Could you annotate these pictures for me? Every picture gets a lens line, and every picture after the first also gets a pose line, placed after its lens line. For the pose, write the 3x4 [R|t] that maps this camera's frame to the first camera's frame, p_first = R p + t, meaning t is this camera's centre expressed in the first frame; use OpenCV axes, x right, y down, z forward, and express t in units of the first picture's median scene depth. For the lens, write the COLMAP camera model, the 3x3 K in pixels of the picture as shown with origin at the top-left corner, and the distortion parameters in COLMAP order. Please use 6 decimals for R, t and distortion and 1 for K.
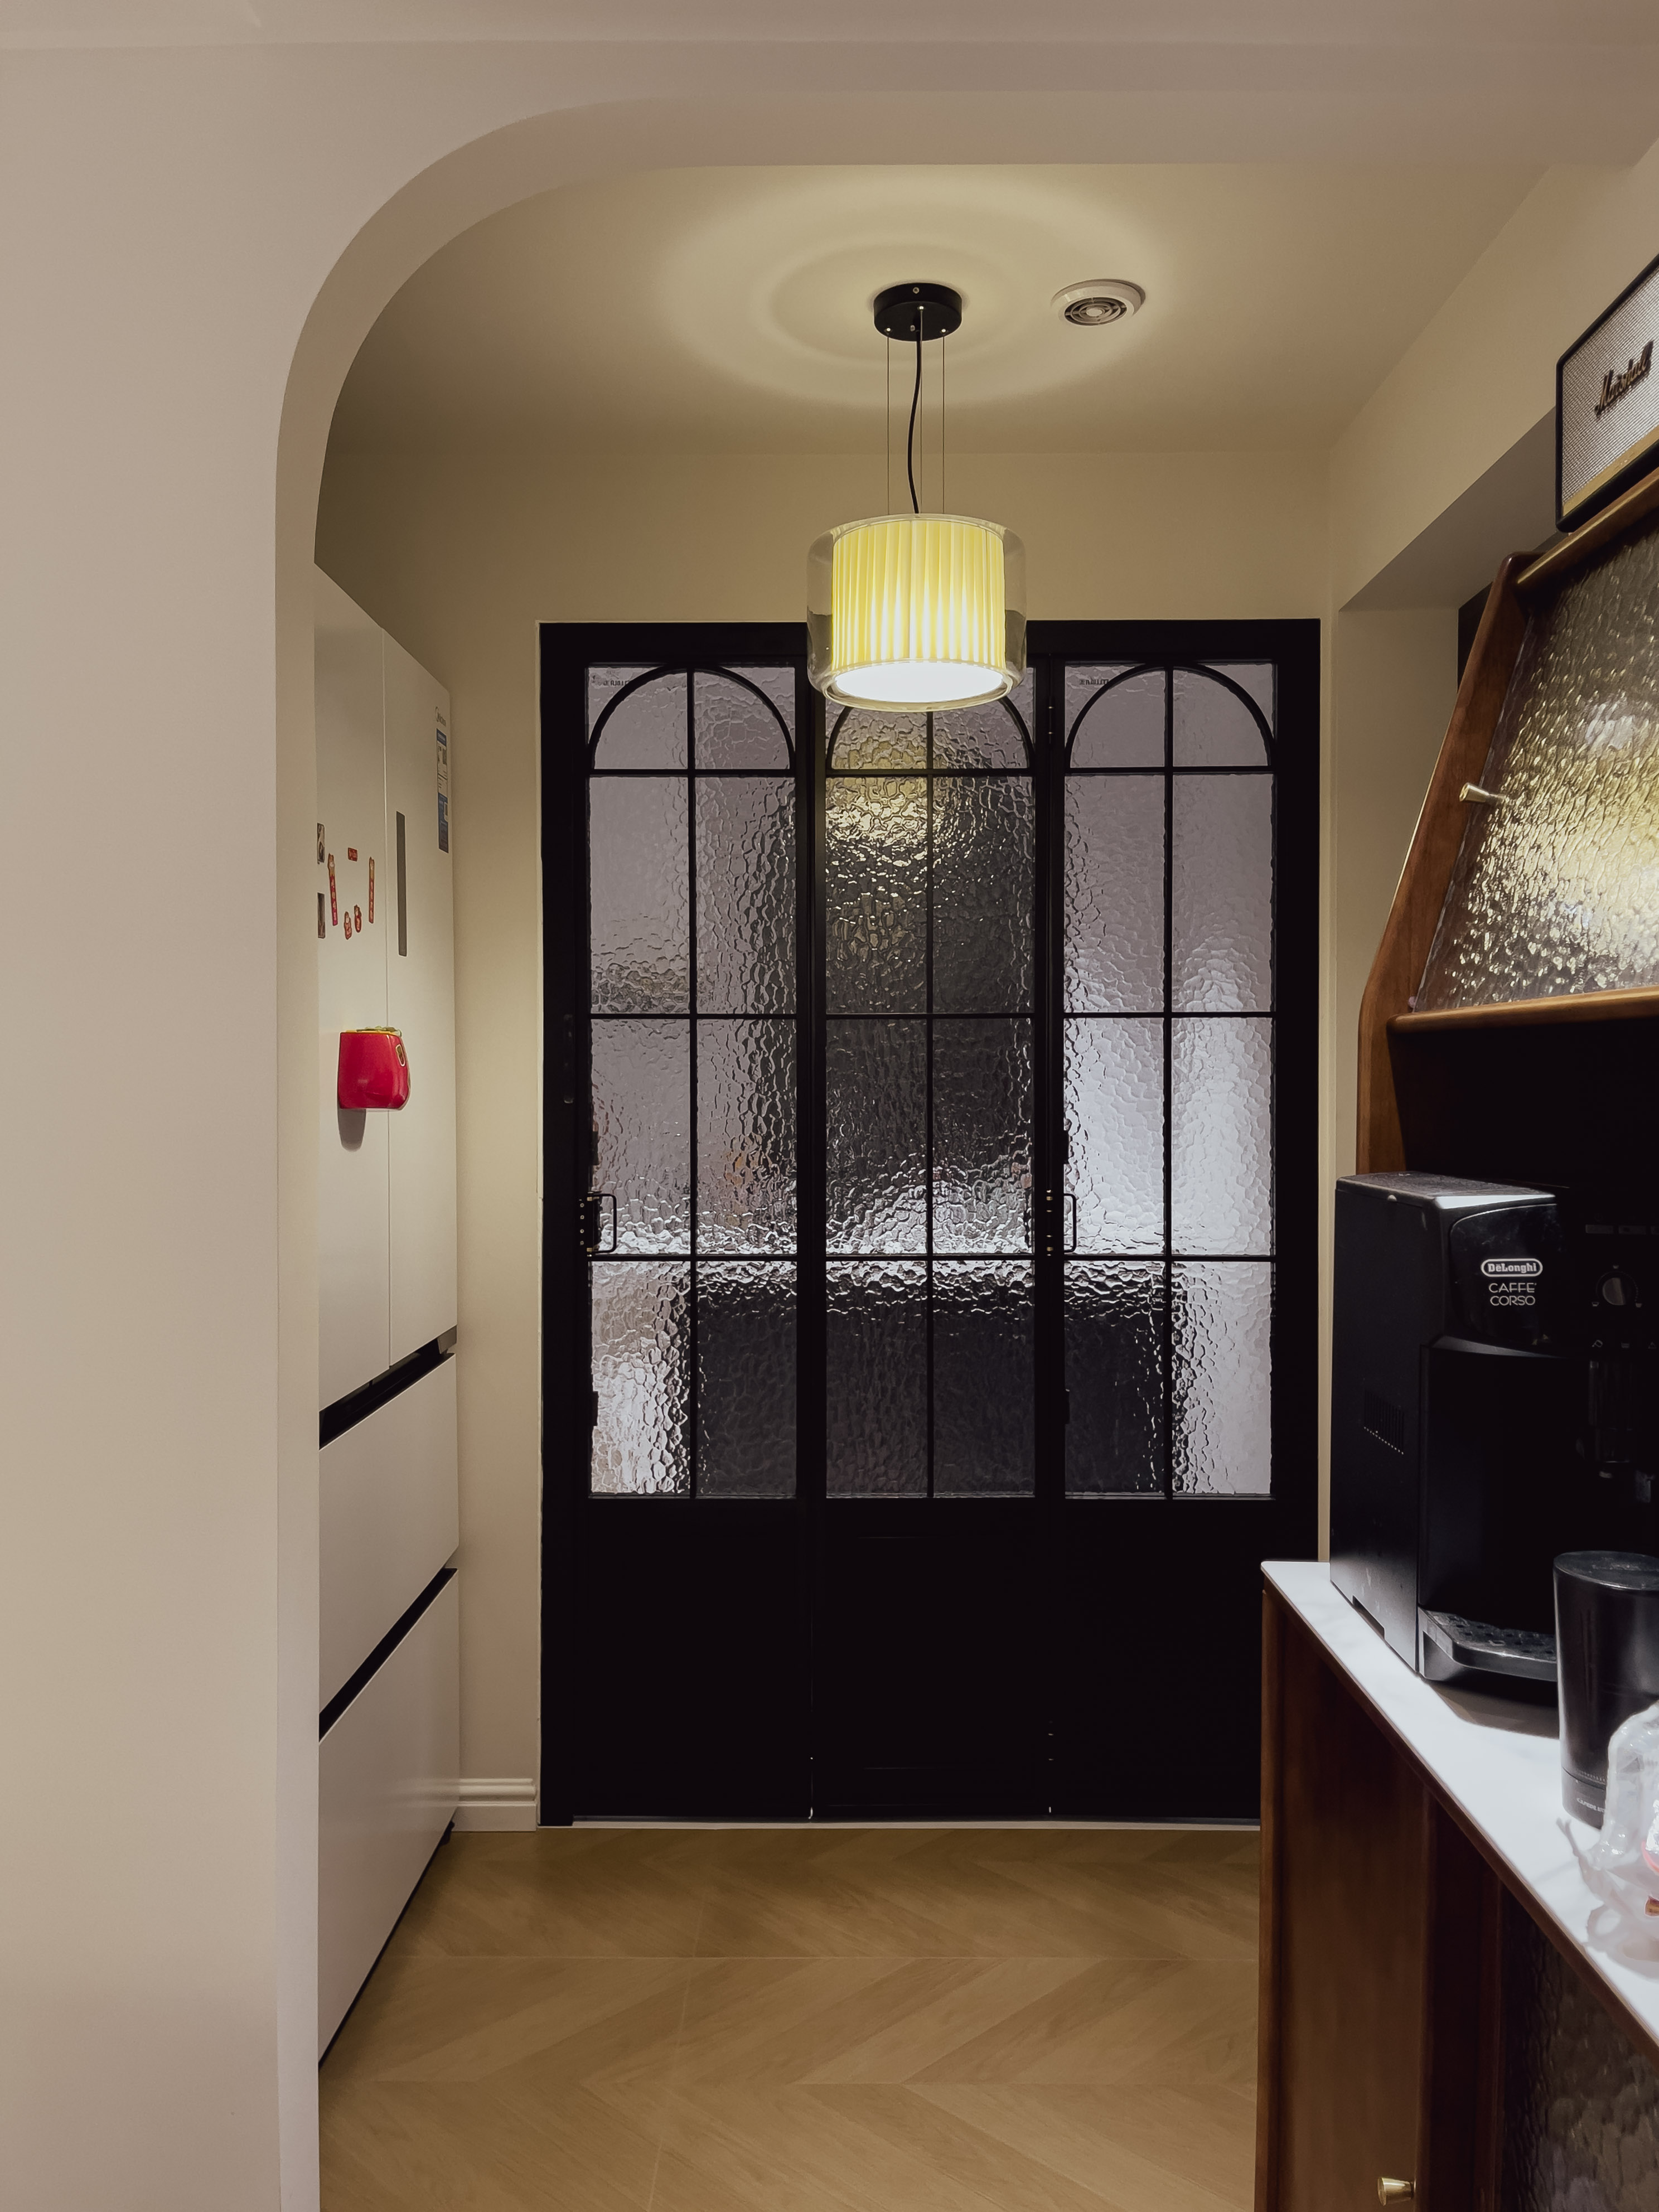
lens RADIAL K [[1679.9, 0, 834.1], [0, 1679.9, 1098.9], [0, 0, 1]] dist [0.035762, -0.034183]
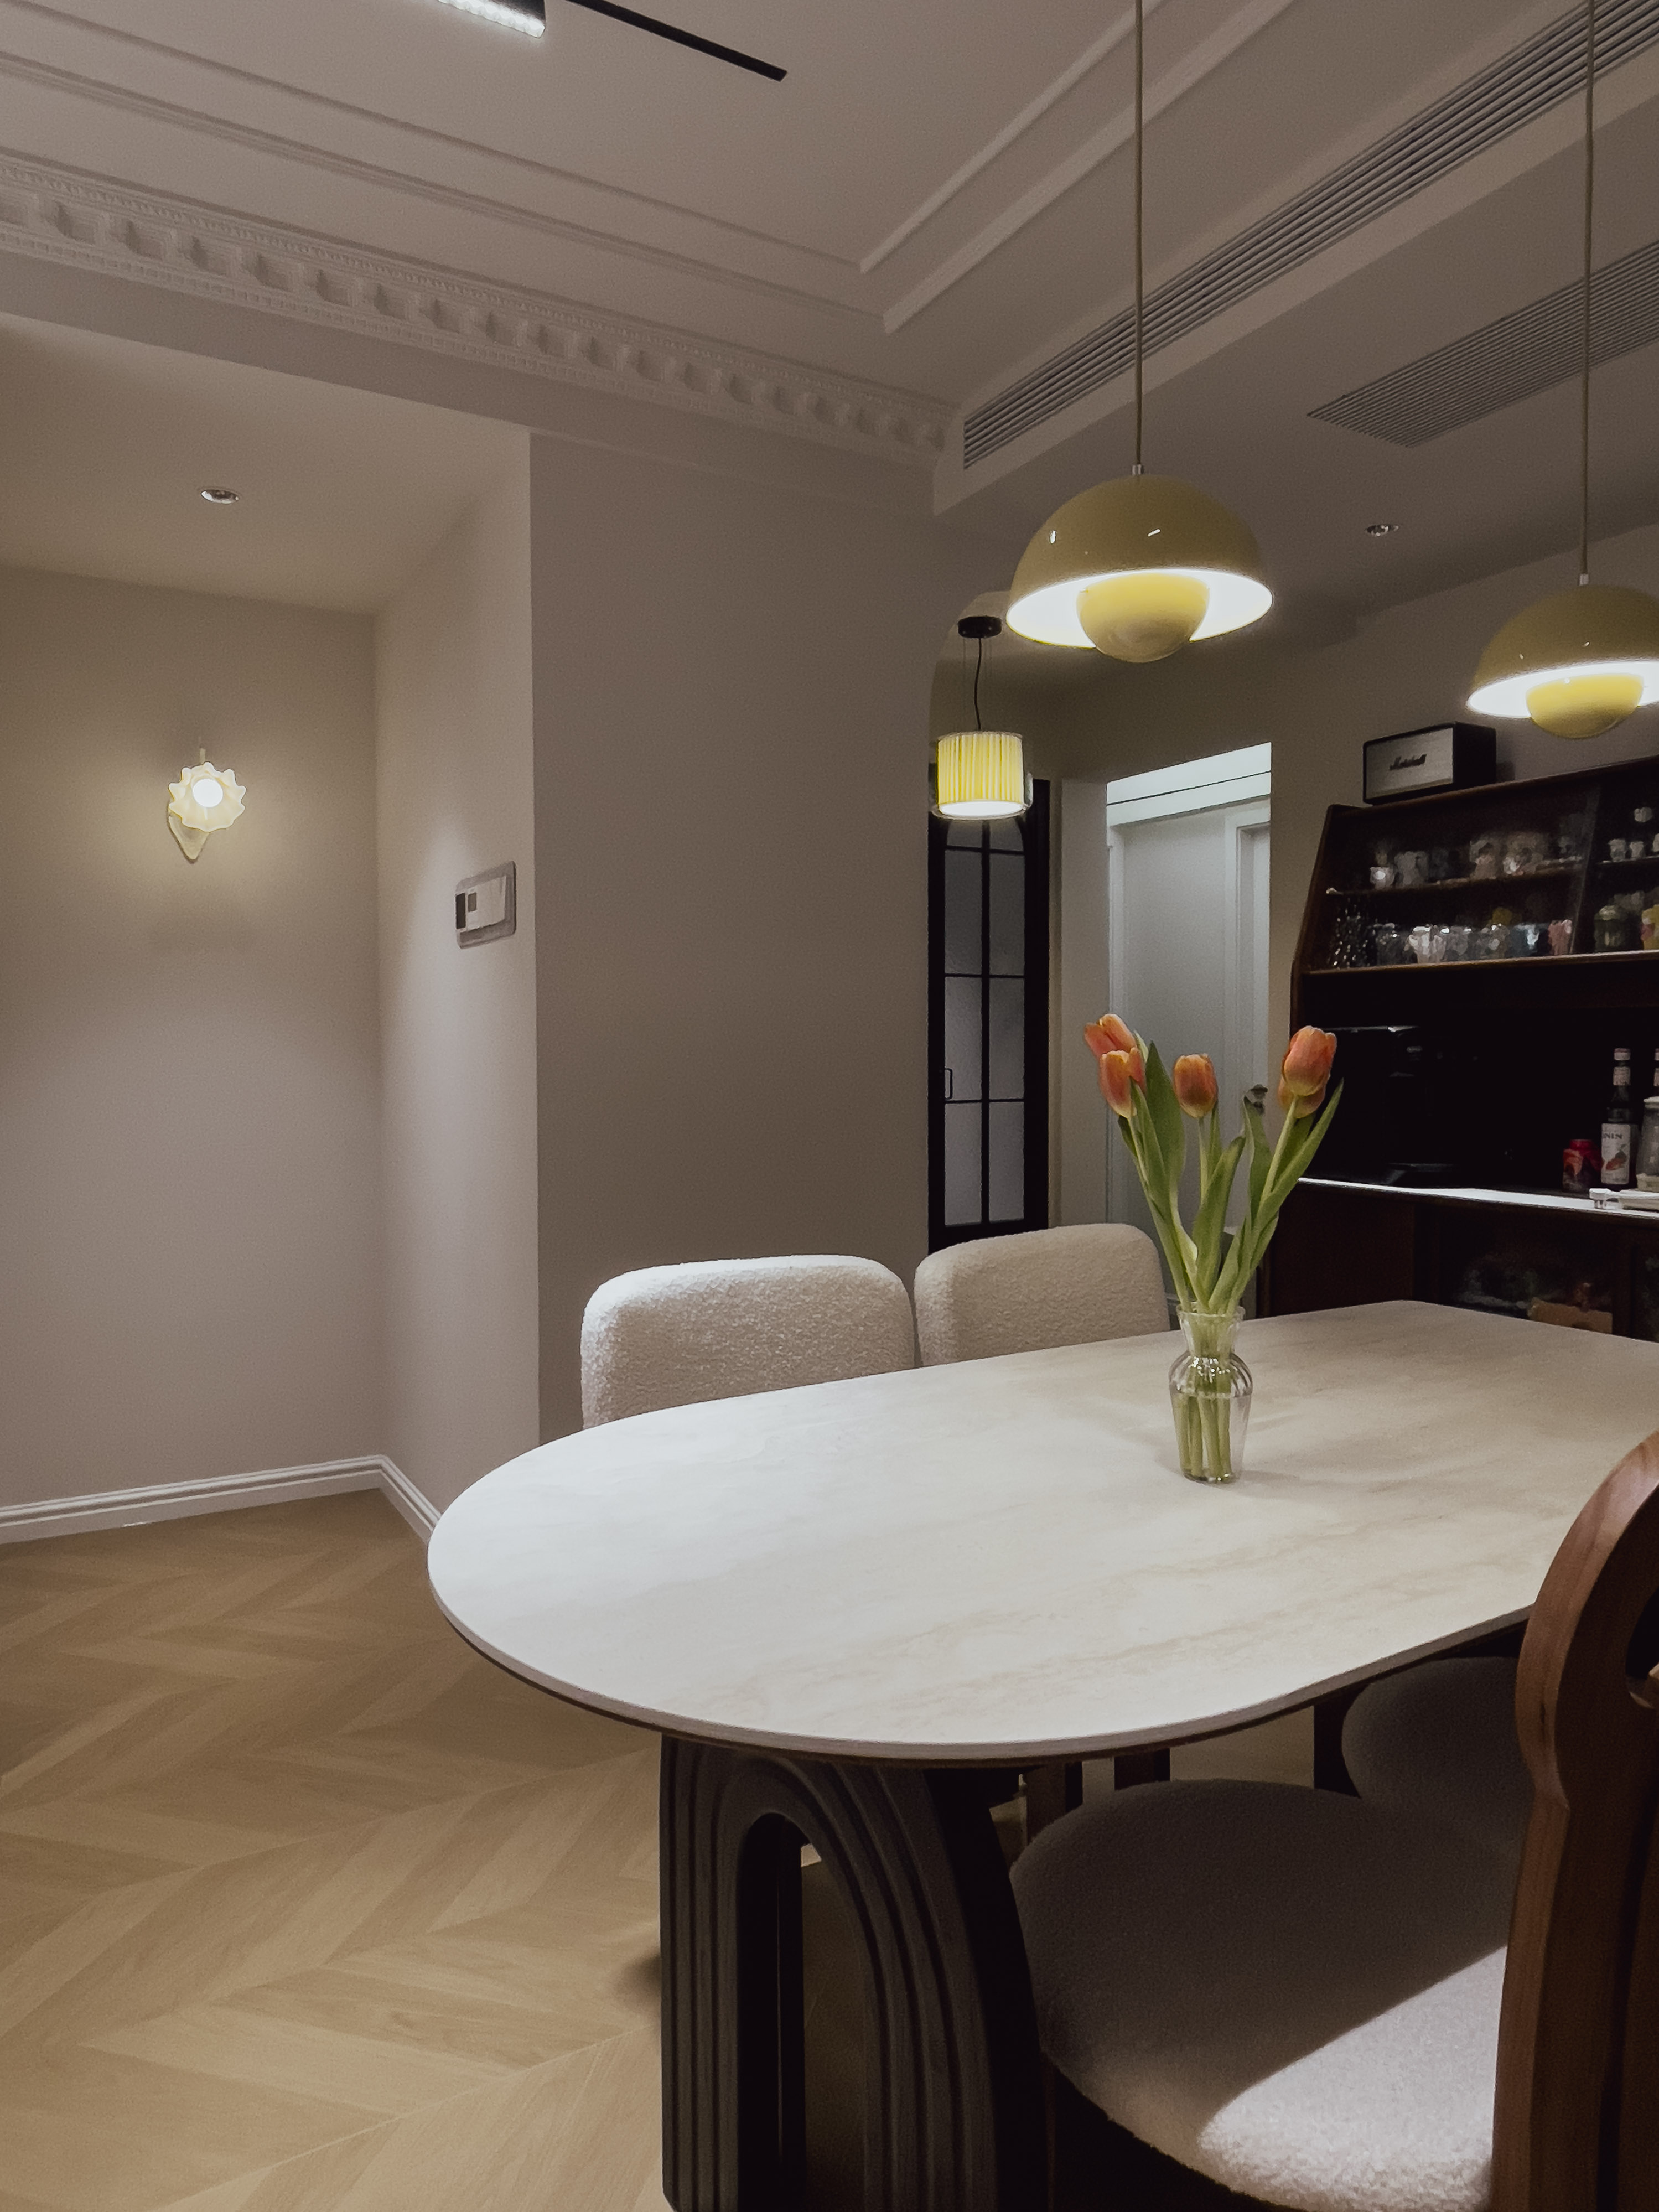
lens RADIAL K [[1365.8, 0, 808.1], [0, 1365.8, 1084.1], [0, 0, 1]] dist [0.025265, -0.000770]
pose [[0.869998, -0.017086, 0.492759, -0.787782], [0.009645, 0.999798, 0.017638, 0.046427], [-0.492961, -0.010592, 0.869987, -0.288564]]
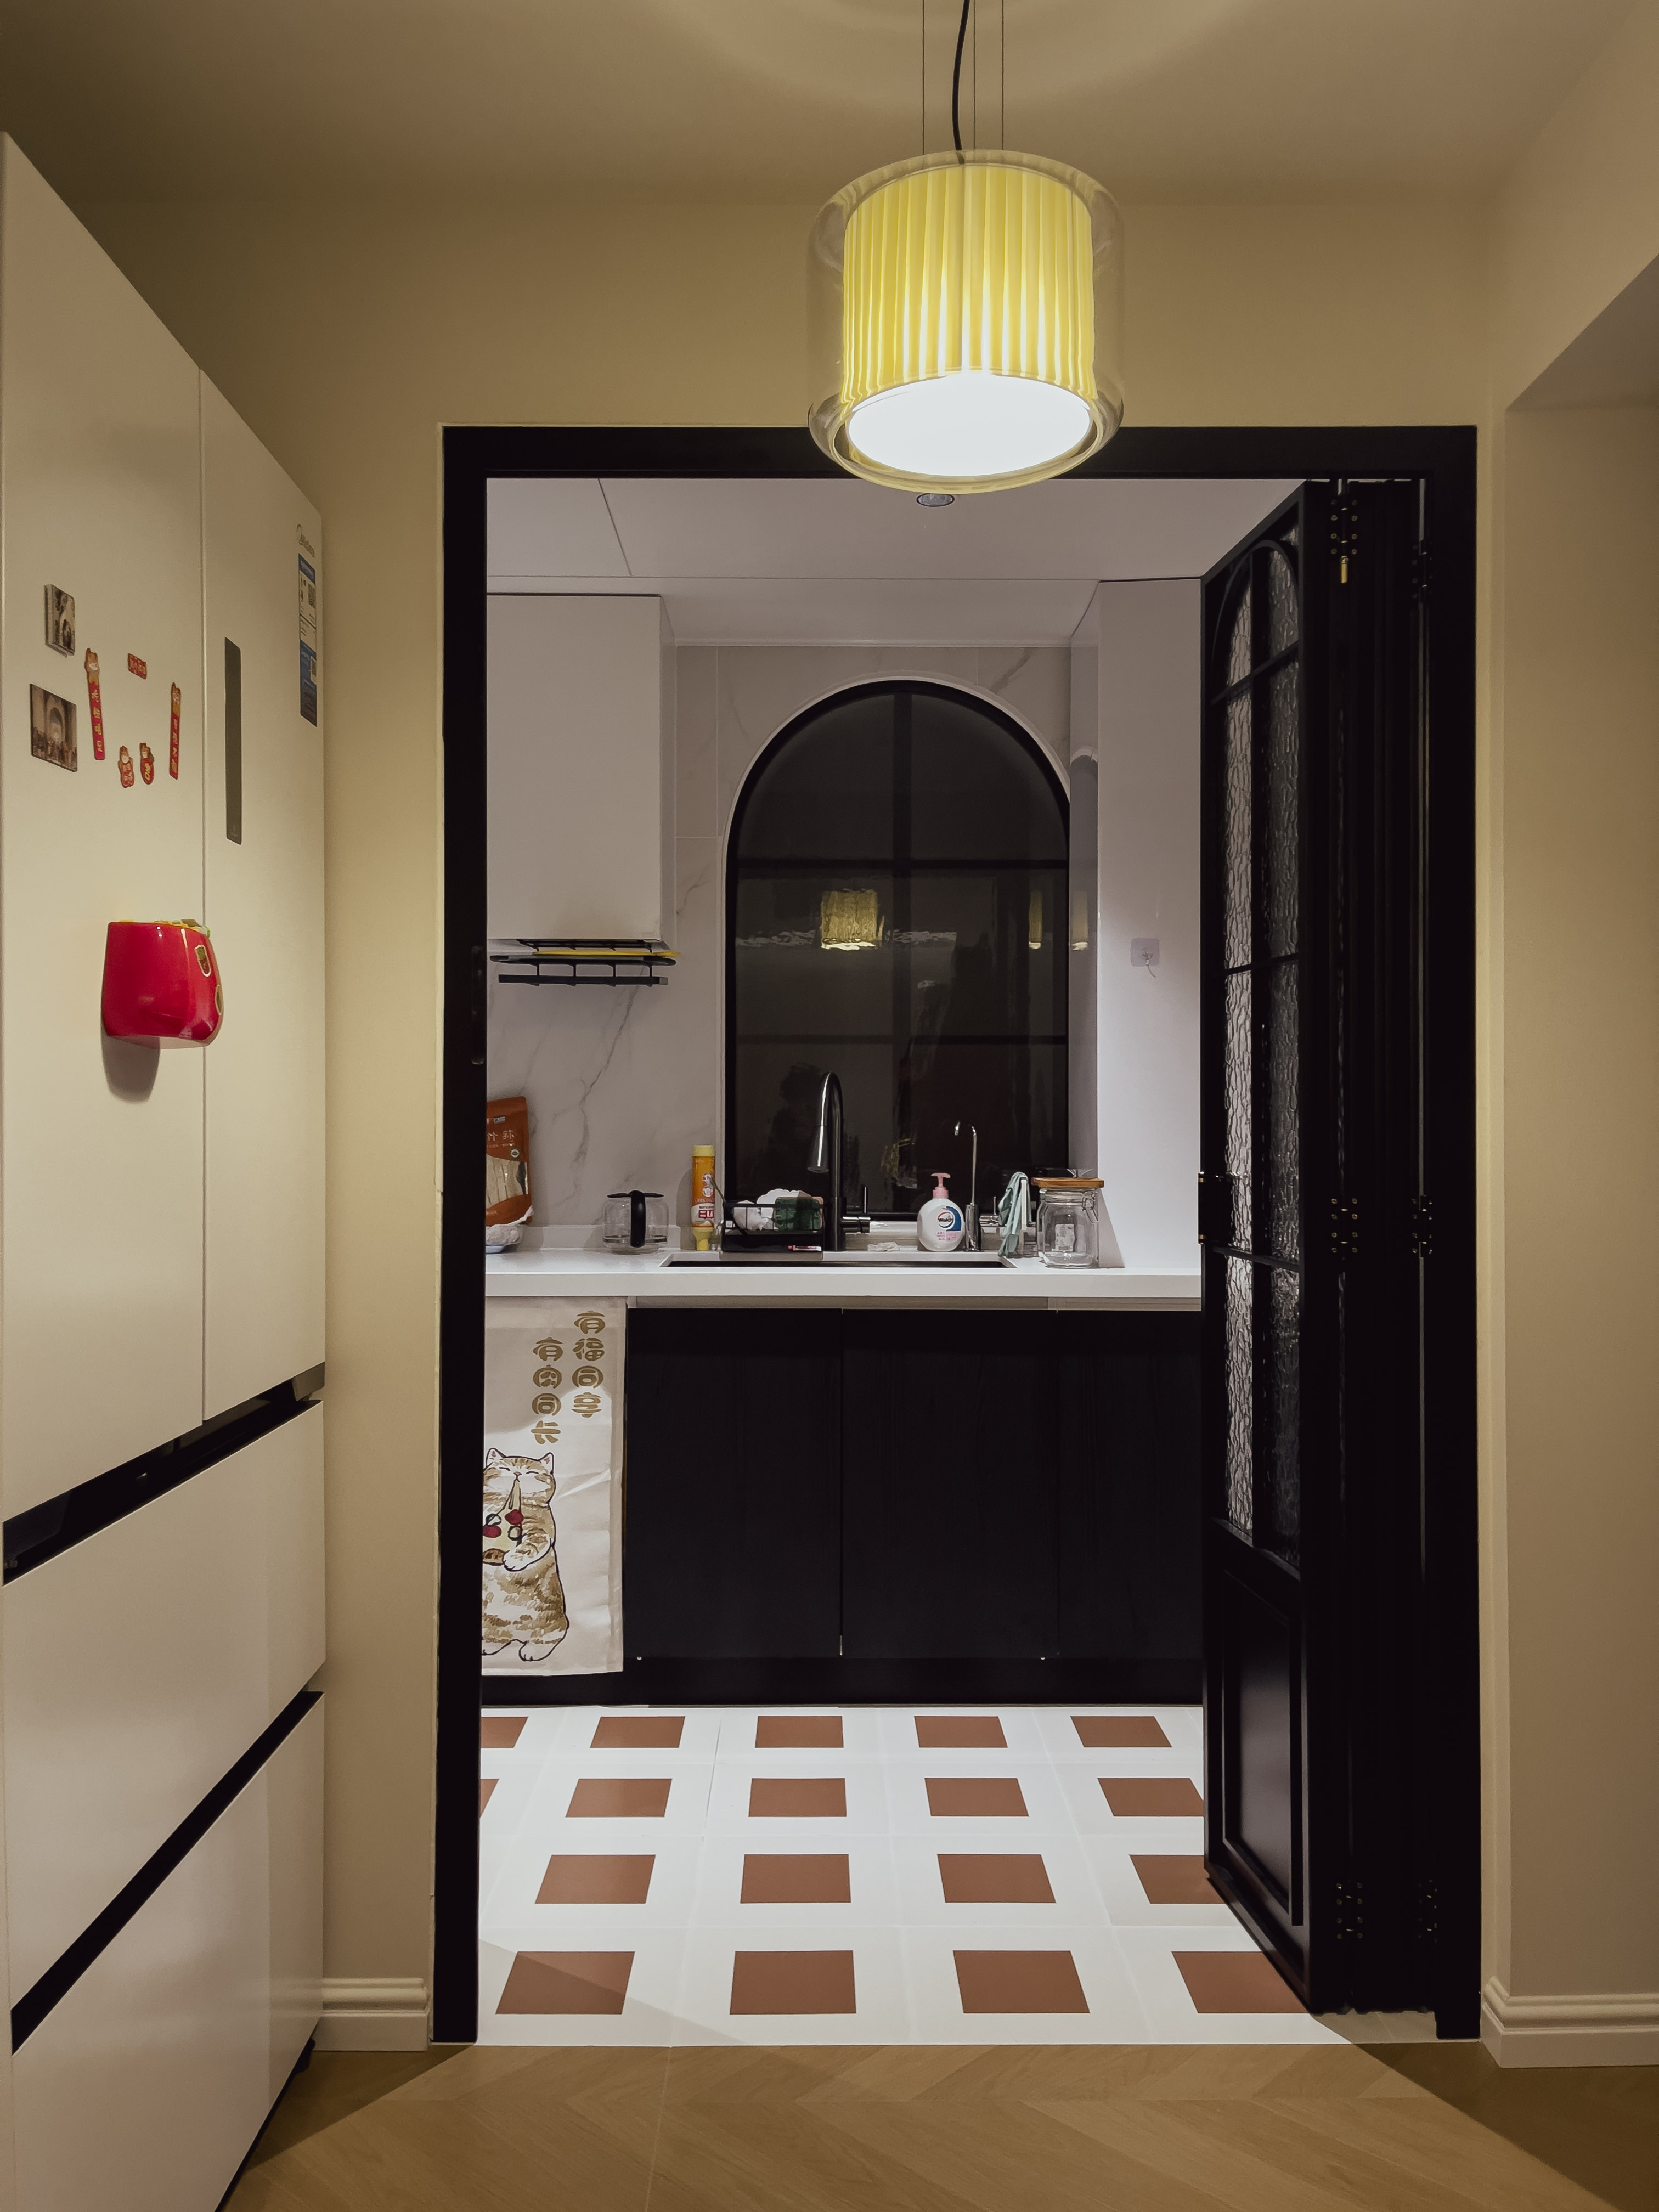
lens RADIAL K [[1679.8, 0, 808.2], [0, 1679.8, 1103.1], [0, 0, 1]] dist [0.035762, -0.034183]
pose [[0.999987, 0.000838, 0.005122, -0.015393], [-0.000747, 0.999844, -0.017624, 0.034002], [-0.005136, 0.017620, 0.999832, 0.259060]]
